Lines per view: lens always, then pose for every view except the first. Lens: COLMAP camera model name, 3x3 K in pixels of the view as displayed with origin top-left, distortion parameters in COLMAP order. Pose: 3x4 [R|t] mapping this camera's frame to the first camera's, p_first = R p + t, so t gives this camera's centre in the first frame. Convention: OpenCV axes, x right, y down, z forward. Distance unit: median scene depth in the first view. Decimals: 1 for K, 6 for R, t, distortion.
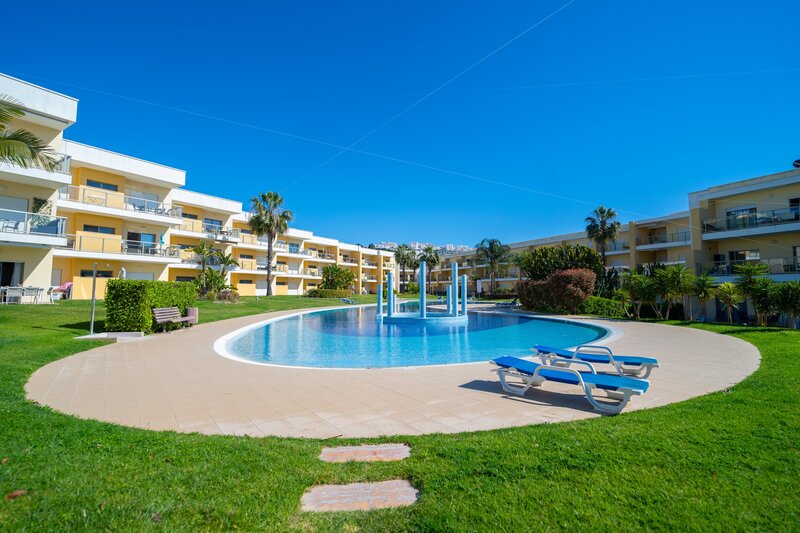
lens RADIAL K [[377.3, 0, 400.7], [0, 377.3, 262.8], [0, 0, 1]] dist [-0.000247, -0.001135]
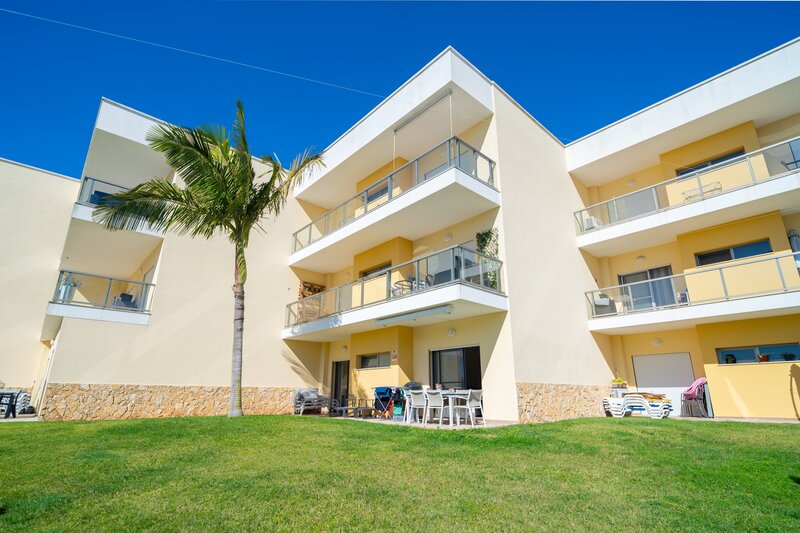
lens RADIAL K [[377.3, 0, 400.7], [0, 377.3, 262.8], [0, 0, 1]] dist [-0.000247, -0.001135]
pose [[-0.286531, -0.305097, -0.908194, -0.308297], [0.069639, 0.938800, -0.337350, 0.050062], [0.955537, -0.159907, -0.247749, 0.784587]]
